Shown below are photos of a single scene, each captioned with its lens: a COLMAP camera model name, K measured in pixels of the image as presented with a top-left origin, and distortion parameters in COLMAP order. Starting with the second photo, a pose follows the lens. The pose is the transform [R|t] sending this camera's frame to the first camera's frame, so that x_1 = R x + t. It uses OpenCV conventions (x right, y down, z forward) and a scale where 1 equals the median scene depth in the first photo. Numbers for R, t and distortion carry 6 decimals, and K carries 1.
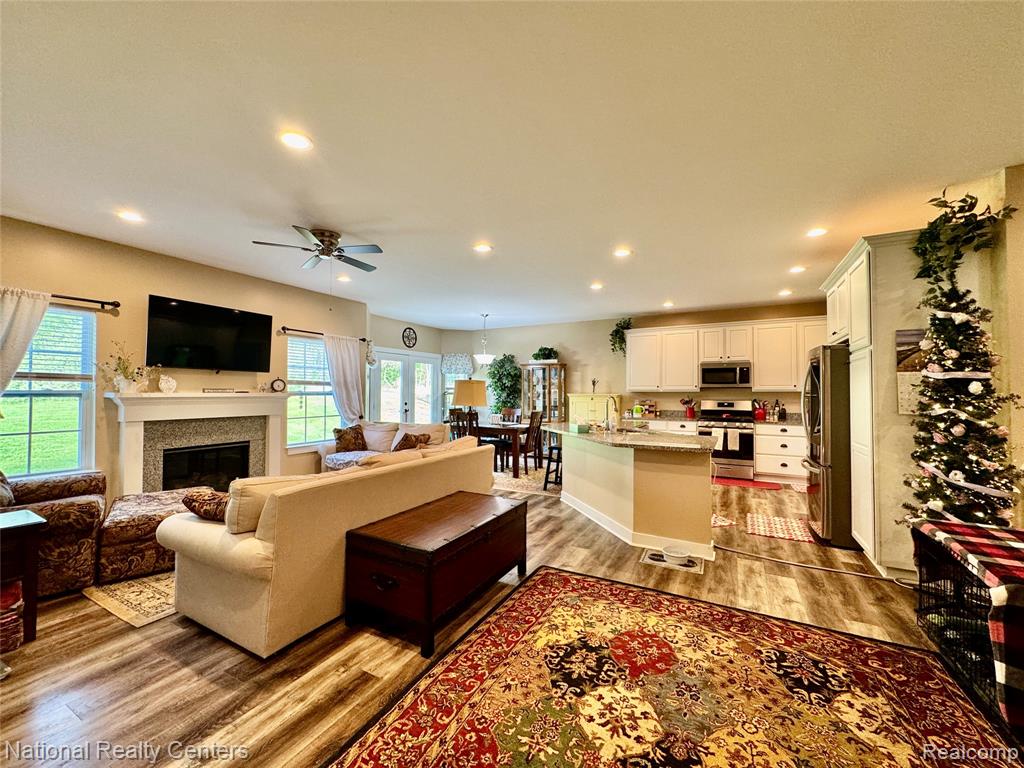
lens RADIAL K [[408.5, 0, 511.7], [0, 408.5, 384.1], [0, 0, 1]] dist [-0.004469, 0.000993]
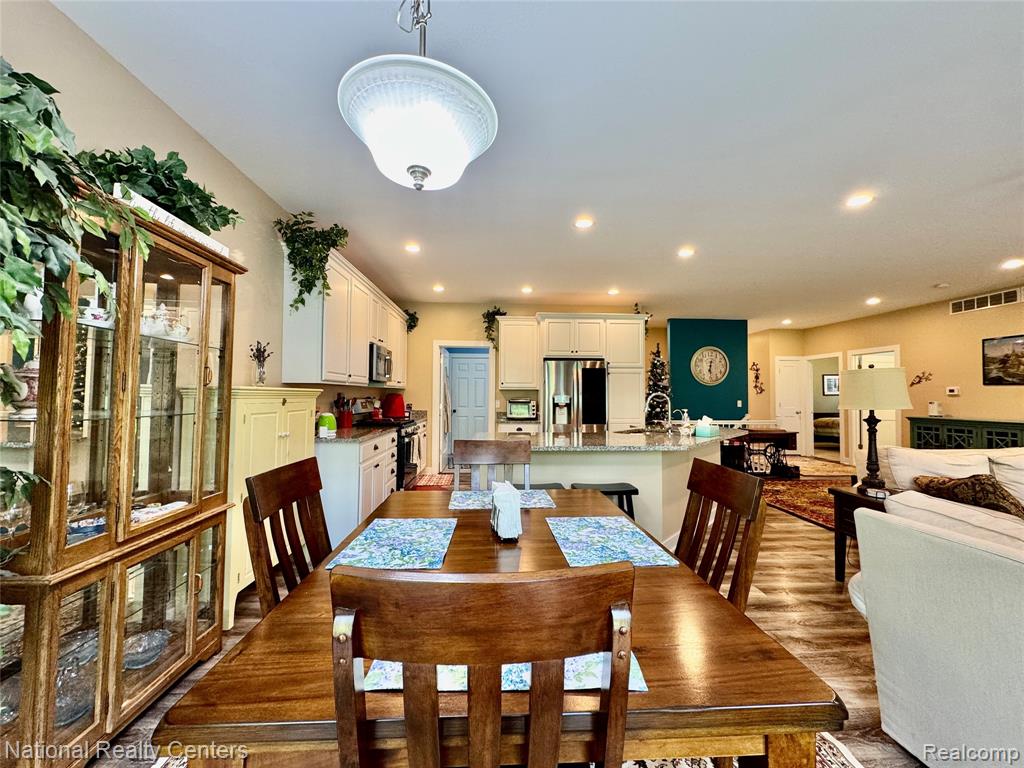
lens RADIAL K [[408.5, 0, 511.8], [0, 408.5, 381.4], [0, 0, 1]] dist [-0.004469, 0.000993]
pose [[-0.517376, 0.022368, 0.855466, -0.462207], [-0.025361, 0.998818, -0.041454, 0.066220], [-0.855382, -0.043143, -0.516198, 2.349302]]
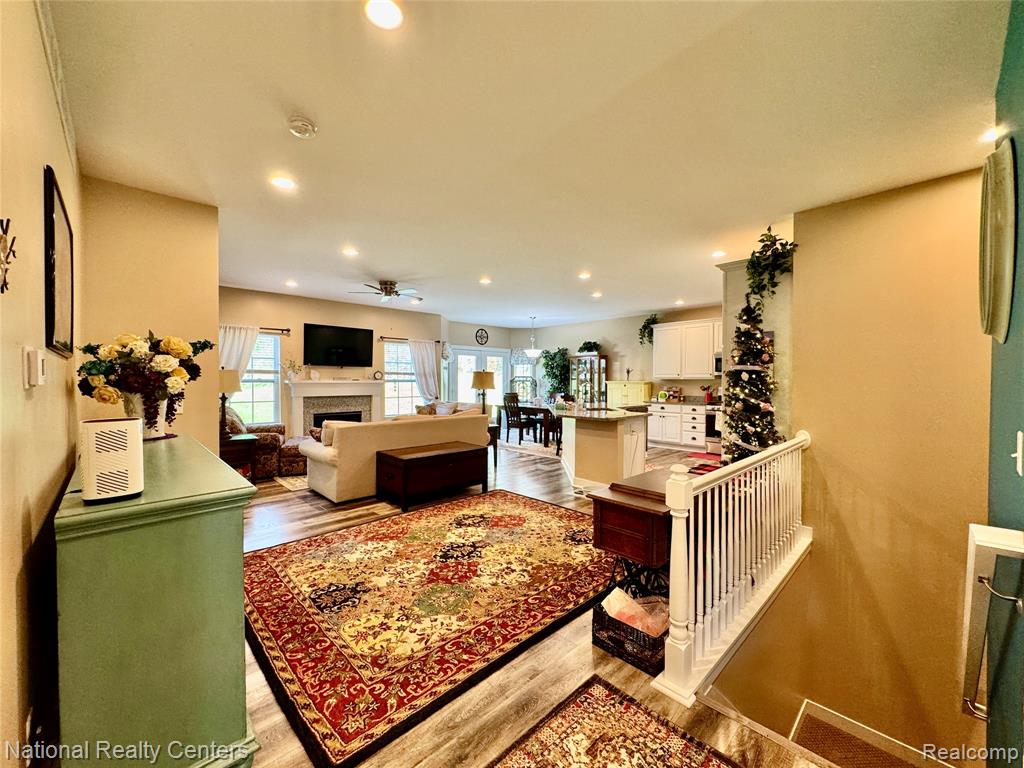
lens RADIAL K [[408.5, 0, 512.0], [0, 408.5, 383.6], [0, 0, 1]] dist [-0.004469, 0.000993]
pose [[0.952625, 0.001961, -0.304142, 0.564842], [0.006827, 0.999589, 0.027829, -0.008319], [0.304072, -0.028587, 0.952220, -0.456800]]
